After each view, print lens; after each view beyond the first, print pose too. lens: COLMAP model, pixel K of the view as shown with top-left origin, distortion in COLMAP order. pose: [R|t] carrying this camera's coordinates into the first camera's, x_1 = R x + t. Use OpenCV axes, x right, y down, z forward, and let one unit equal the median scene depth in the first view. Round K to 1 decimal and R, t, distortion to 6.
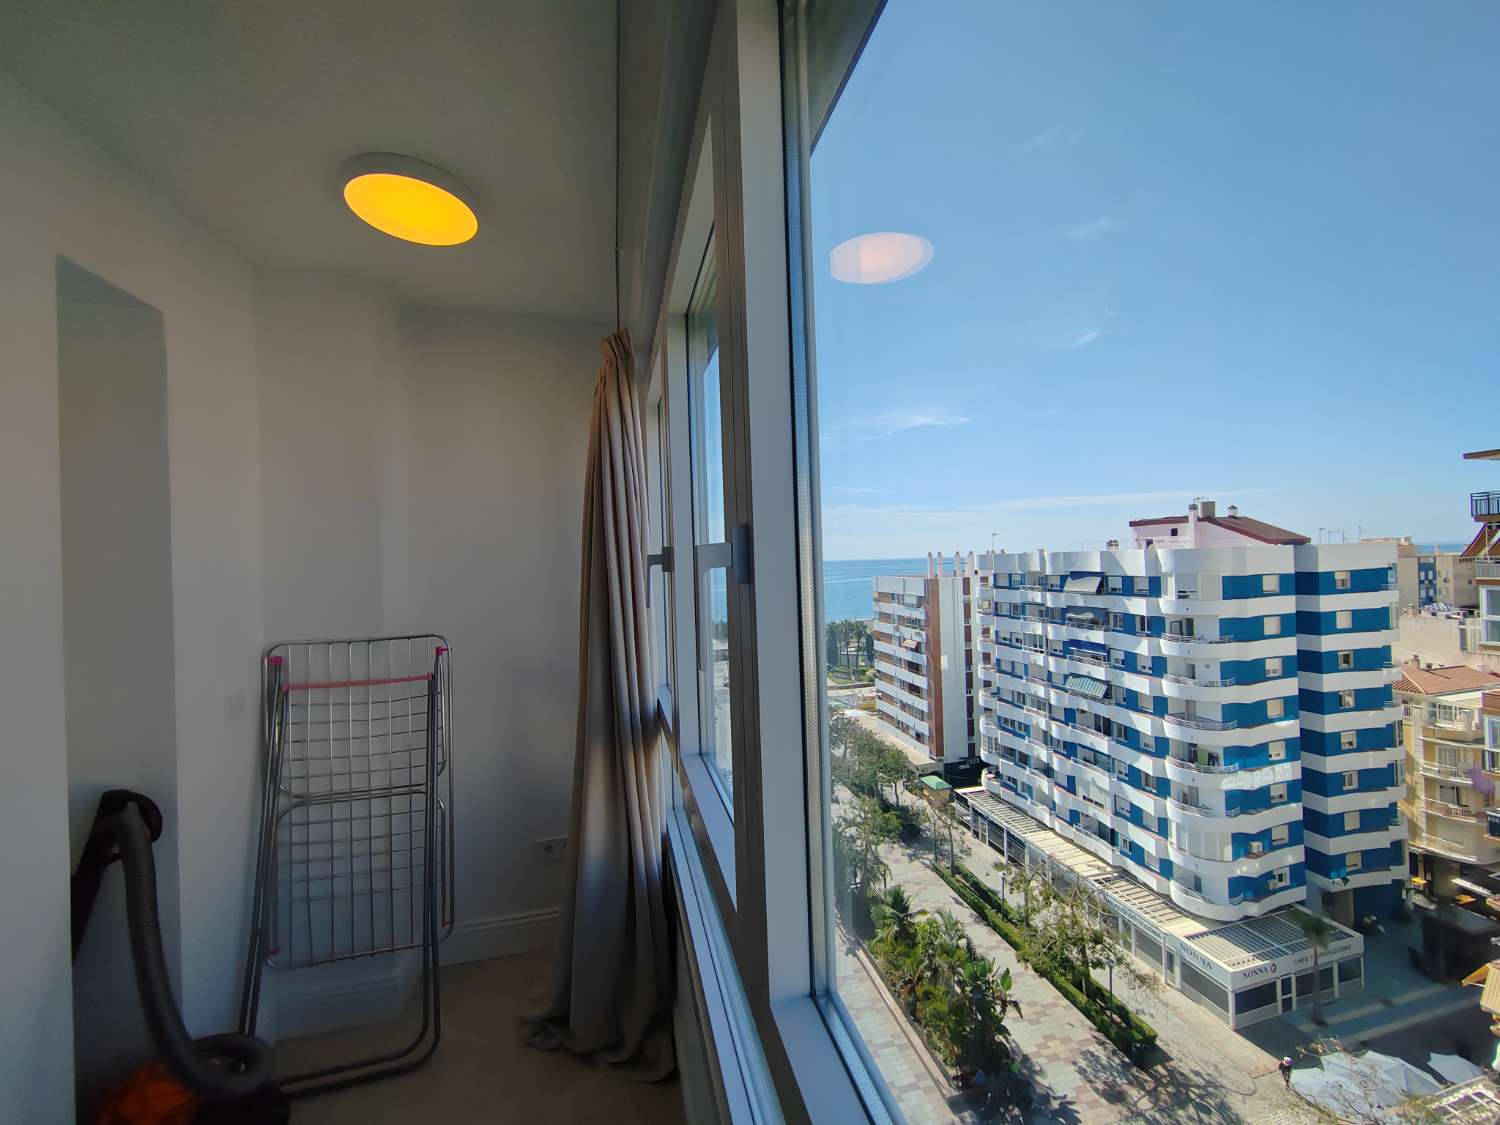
lens RADIAL K [[572.7, 0, 749.5], [0, 572.7, 559.5], [0, 0, 1]] dist [0.003519, 0.000302]
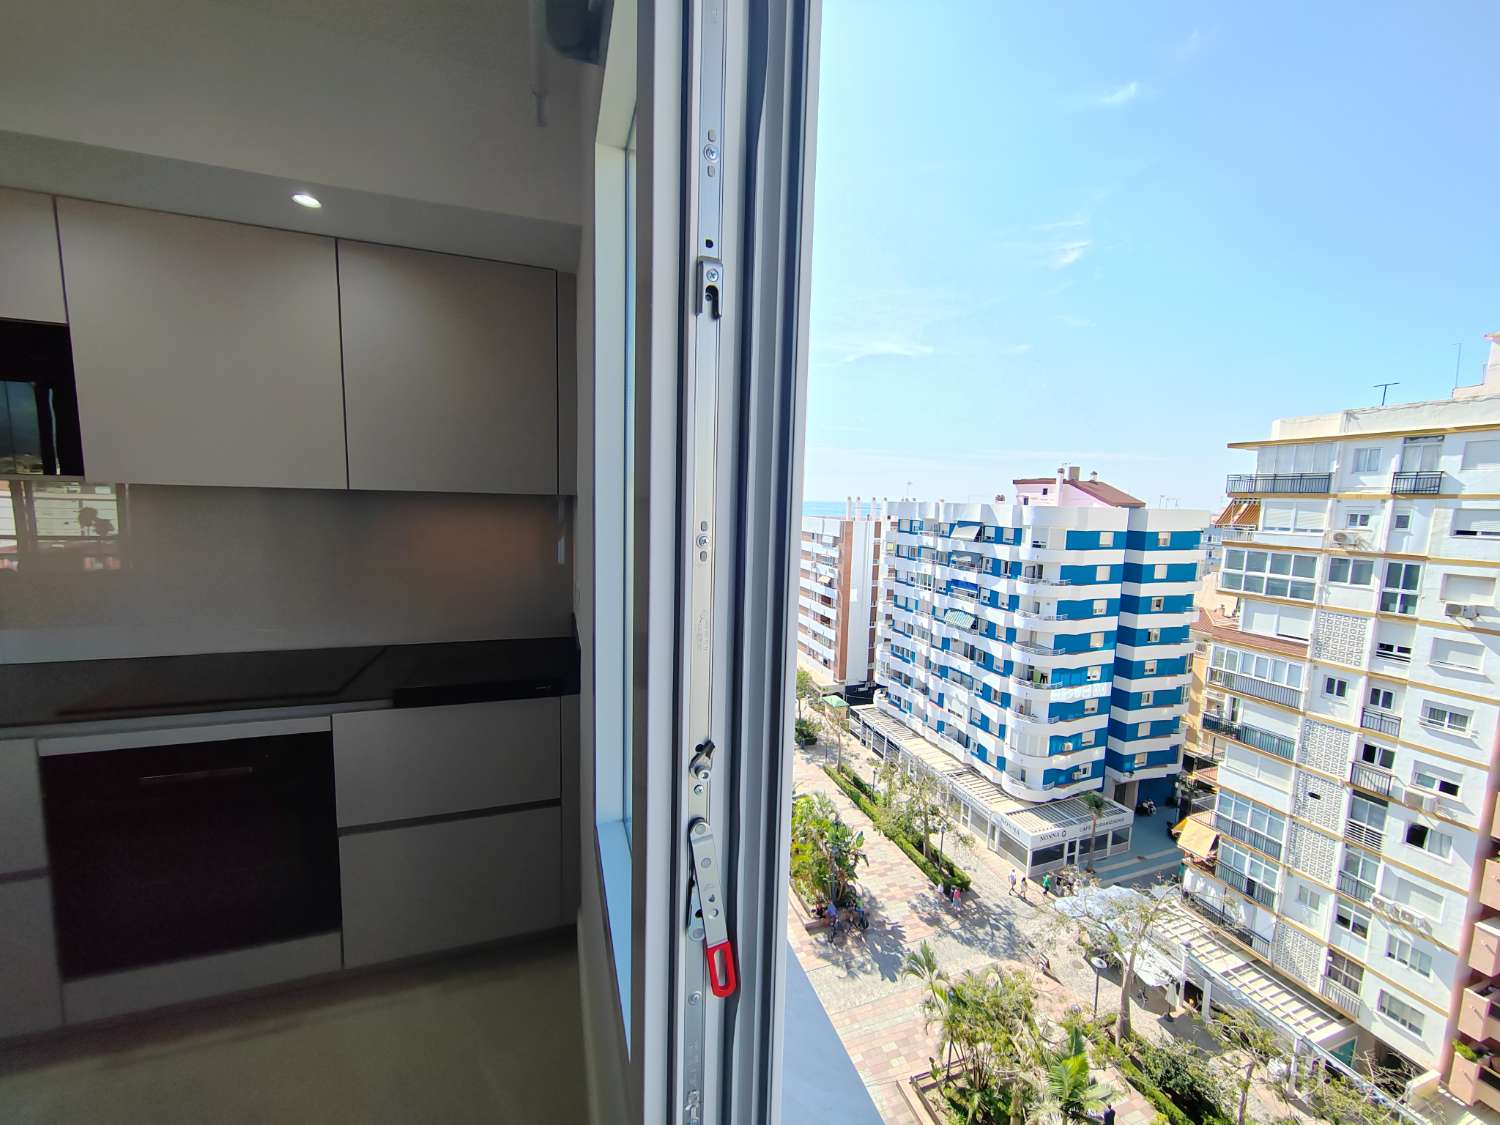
lens RADIAL K [[572.7, 0, 749.5], [0, 572.7, 559.5], [0, 0, 1]] dist [0.003519, 0.000302]
pose [[0.992806, 0.048050, 0.109665, 0.025729], [-0.059907, 0.992396, 0.107519, 0.000087], [-0.103665, -0.113316, 0.988136, -0.099574]]
